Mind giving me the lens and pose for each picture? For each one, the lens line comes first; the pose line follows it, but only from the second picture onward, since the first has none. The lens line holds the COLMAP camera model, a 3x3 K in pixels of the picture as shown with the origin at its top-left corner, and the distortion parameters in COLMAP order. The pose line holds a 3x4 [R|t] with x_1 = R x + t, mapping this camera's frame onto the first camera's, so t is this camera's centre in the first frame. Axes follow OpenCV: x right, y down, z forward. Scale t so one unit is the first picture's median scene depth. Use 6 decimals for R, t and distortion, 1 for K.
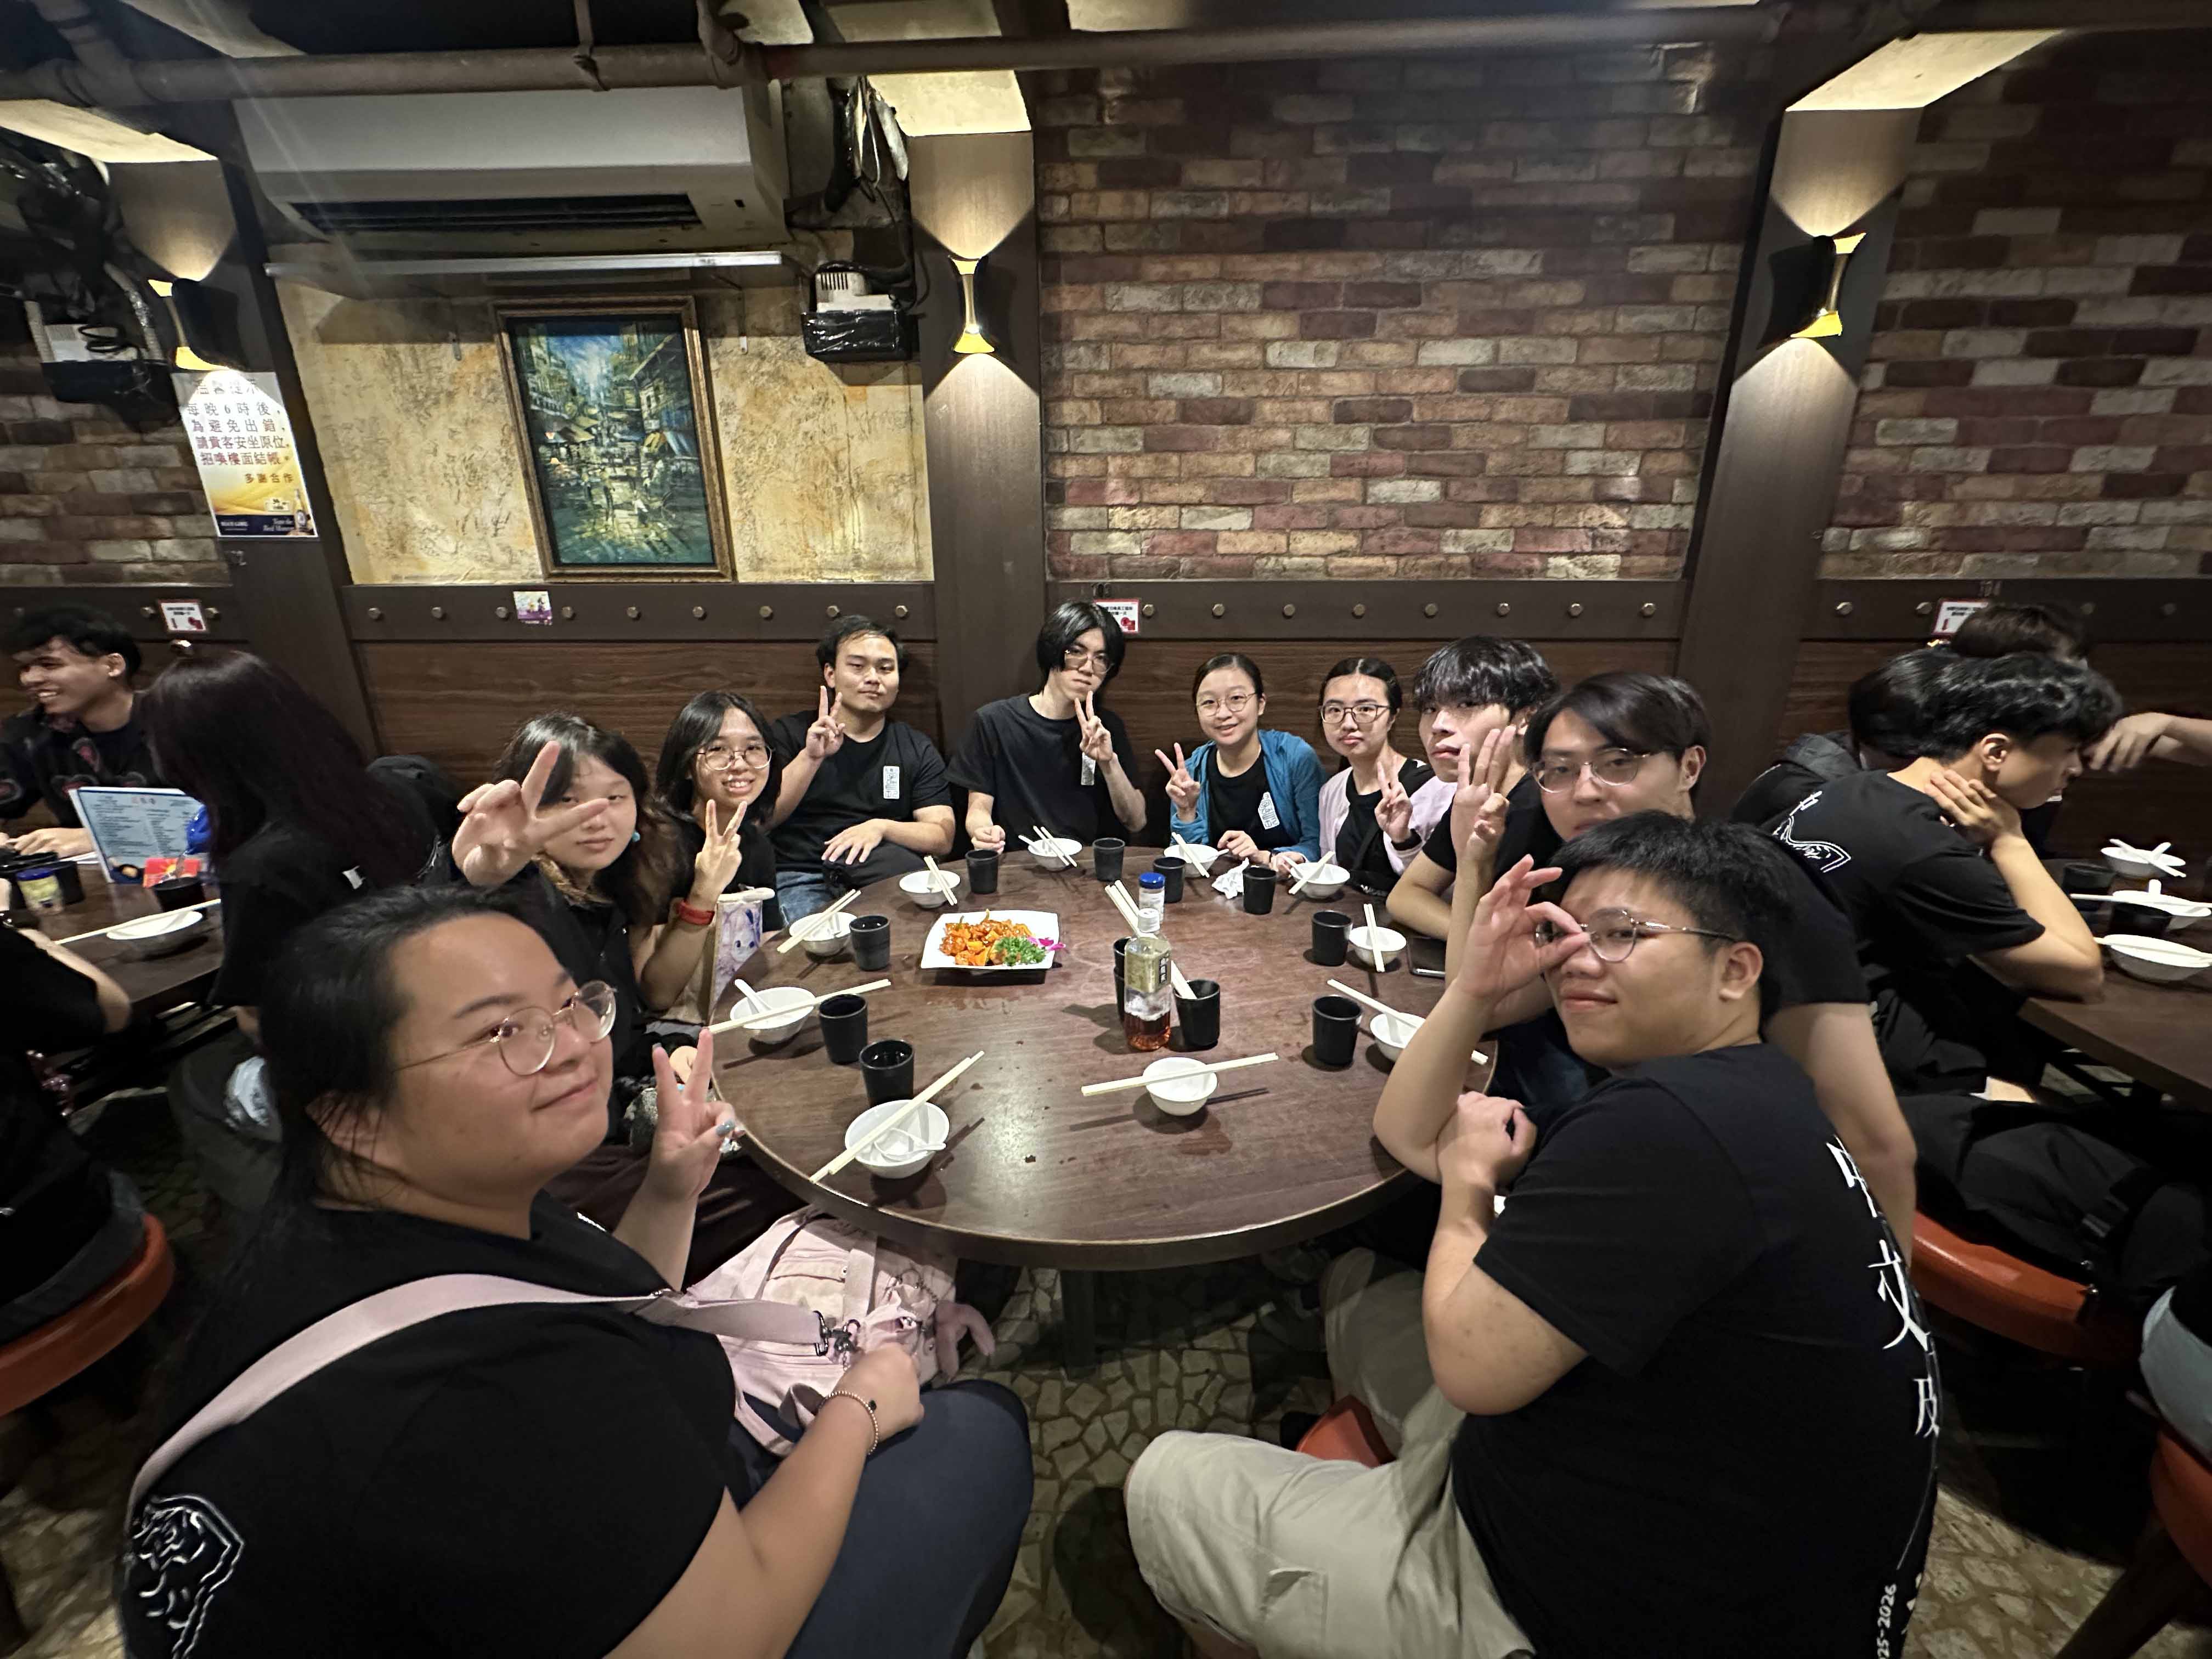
lens RADIAL K [[887.3, 0, 1106.5], [0, 887.3, 825.0], [0, 0, 1]] dist [-0.000305, 0.000091]
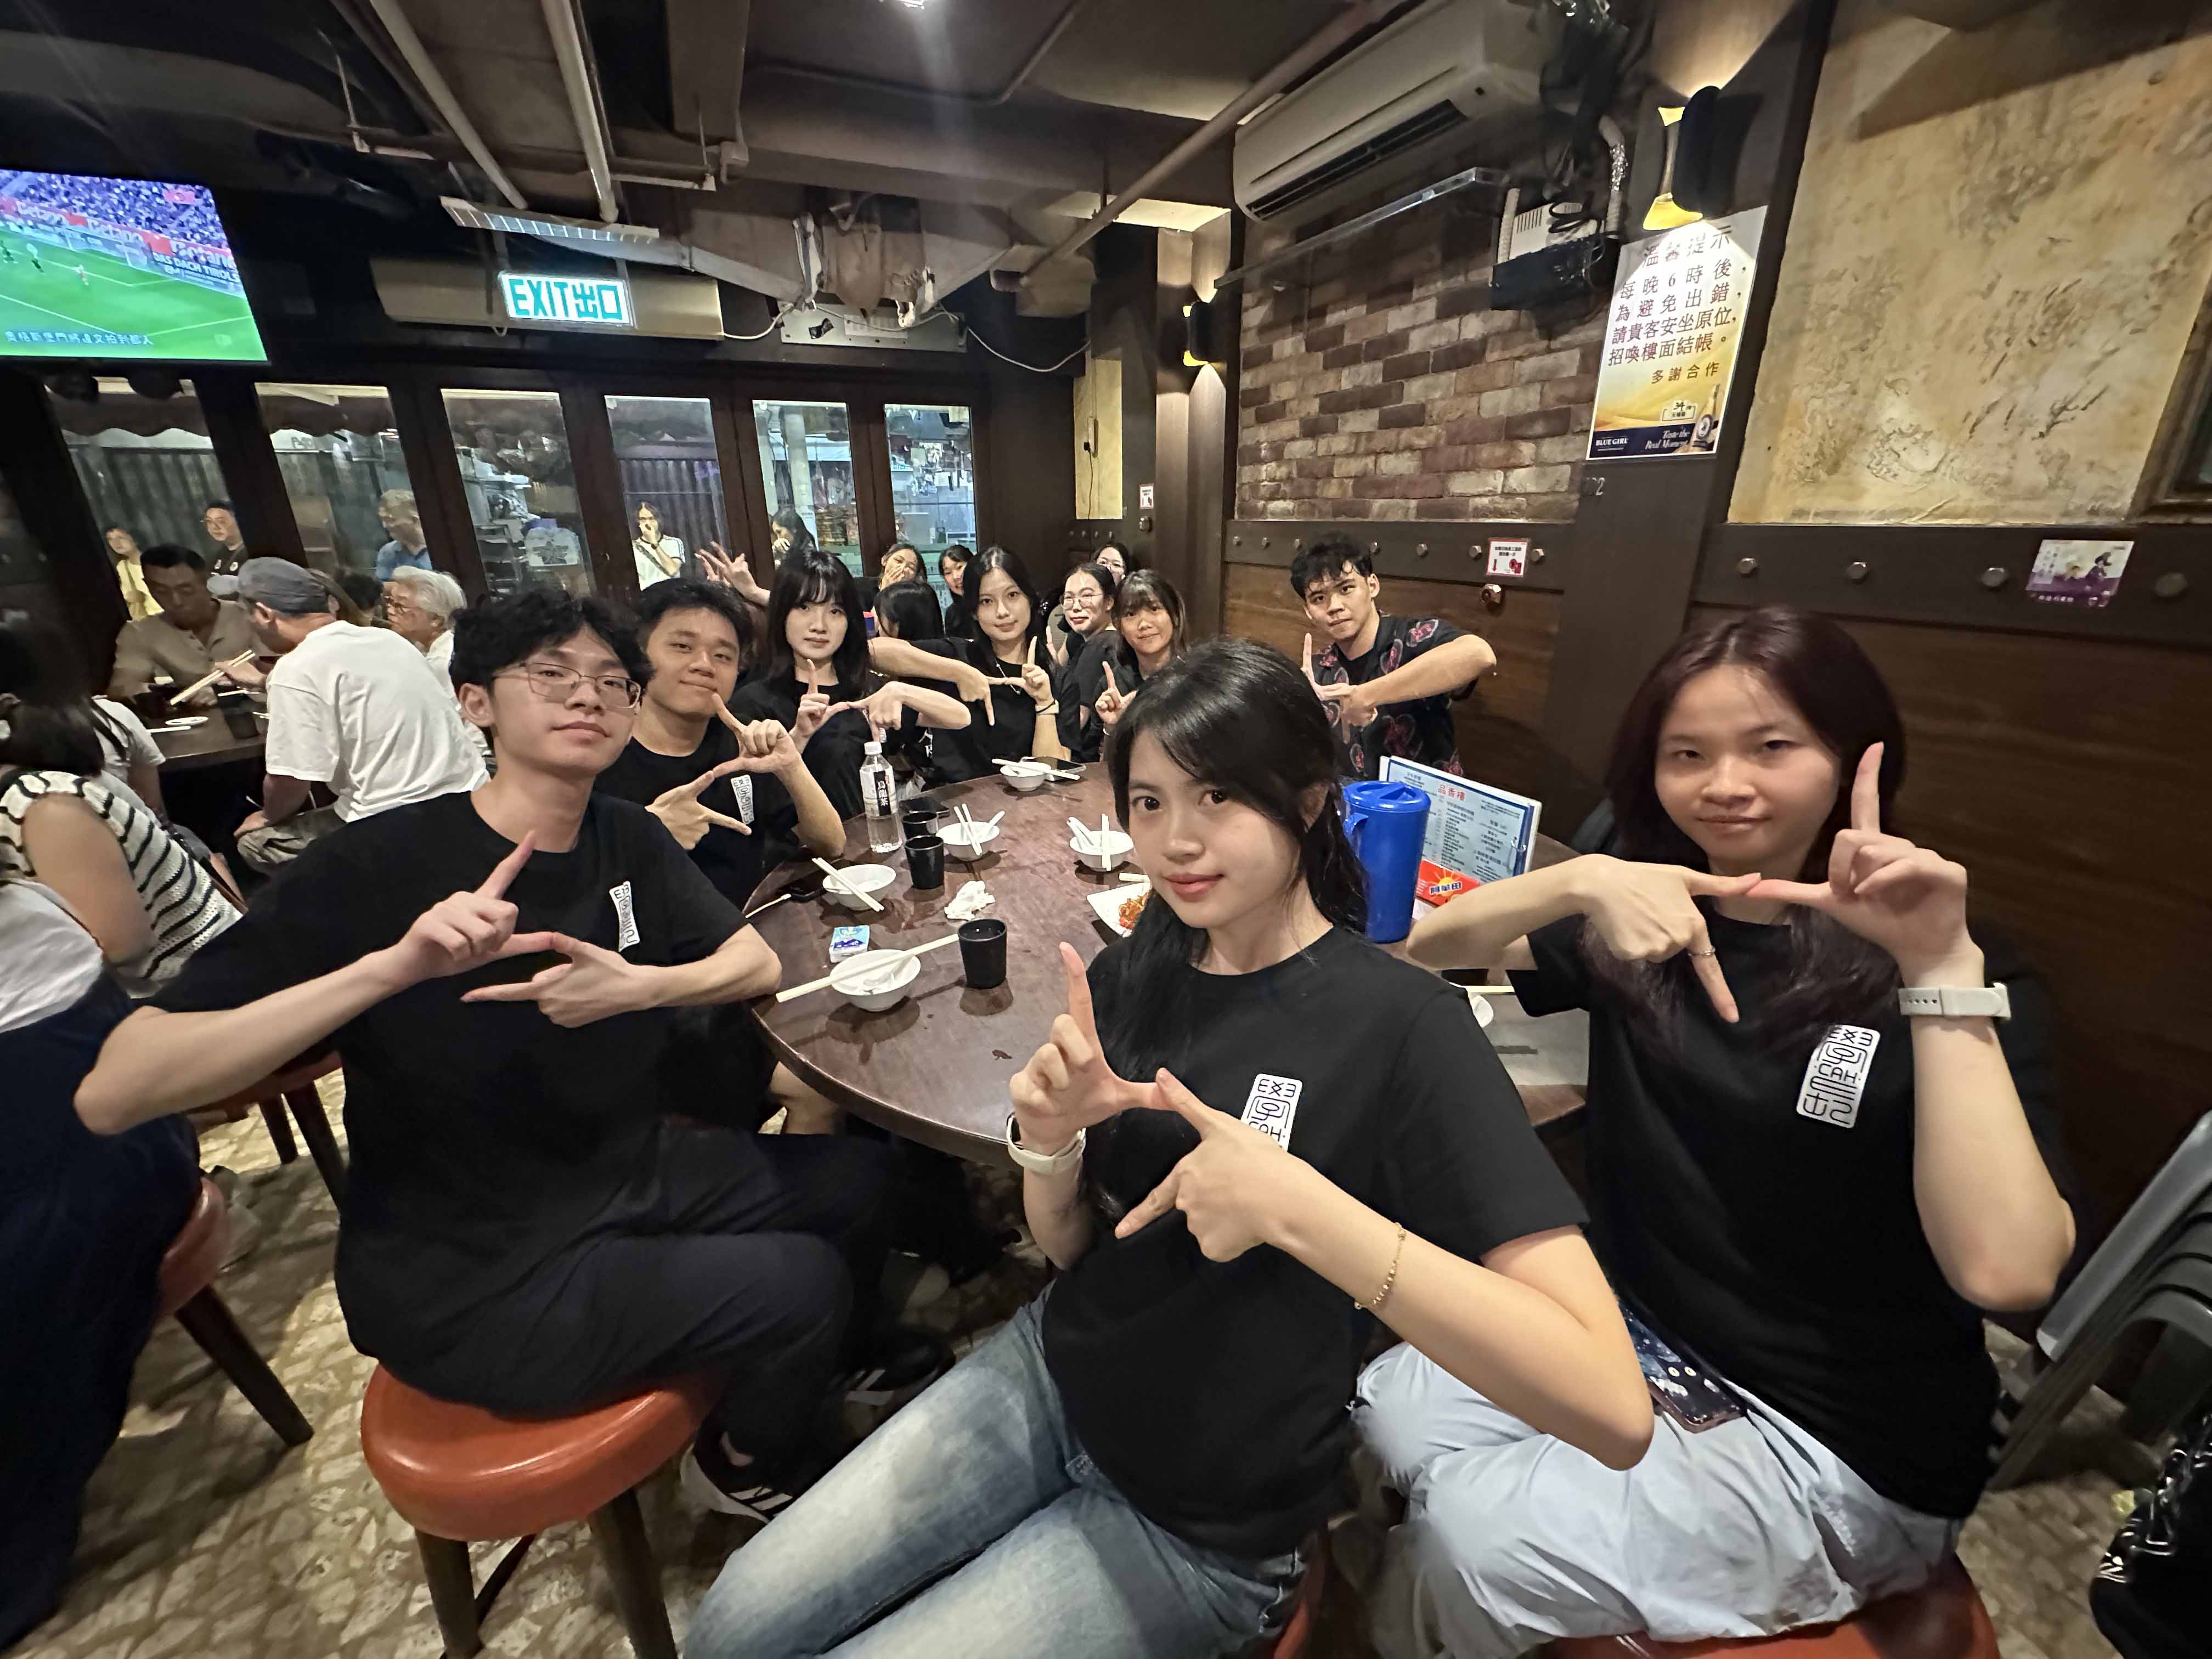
lens RADIAL K [[887.3, 0, 1109.1], [0, 887.3, 827.0], [0, 0, 1]] dist [-0.000305, 0.000091]
pose [[0.458270, 0.300438, -0.836496, -0.428924], [-0.265975, 0.944366, 0.193467, -0.051736], [0.848084, 0.133827, 0.512684, 0.267237]]
